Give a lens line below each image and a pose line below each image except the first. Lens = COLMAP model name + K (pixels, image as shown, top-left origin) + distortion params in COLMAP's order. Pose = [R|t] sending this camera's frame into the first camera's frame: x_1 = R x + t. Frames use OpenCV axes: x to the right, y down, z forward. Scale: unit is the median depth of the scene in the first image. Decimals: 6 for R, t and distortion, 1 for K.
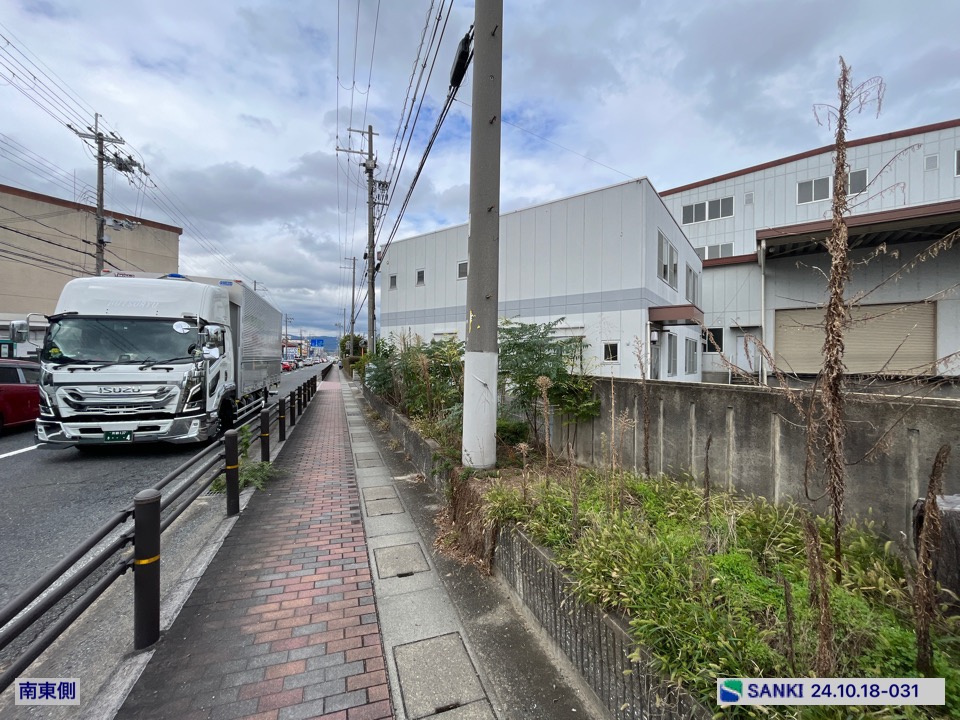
lens RADIAL K [[389.8, 0, 477.3], [0, 389.8, 362.1], [0, 0, 1]] dist [-0.003078, 0.000339]
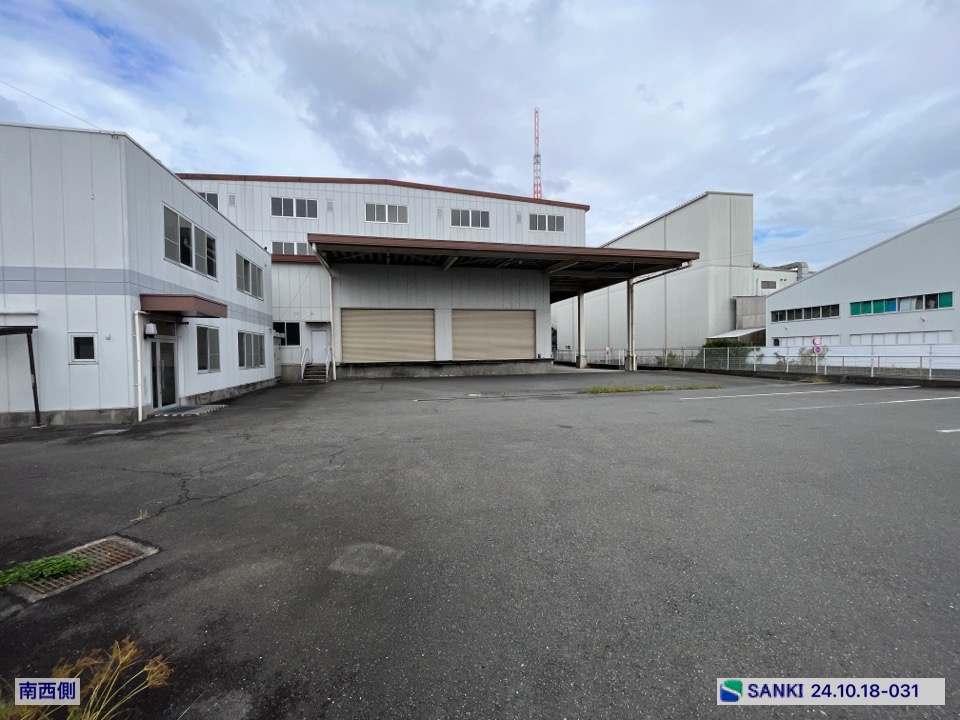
lens RADIAL K [[389.8, 0, 476.8], [0, 389.8, 360.0], [0, 0, 1]] dist [-0.003078, 0.000339]
pose [[0.649339, -0.035753, 0.759658, 0.164105], [0.025178, 0.999357, 0.025513, -0.001401], [-0.760082, 0.002560, 0.649822, -0.054703]]
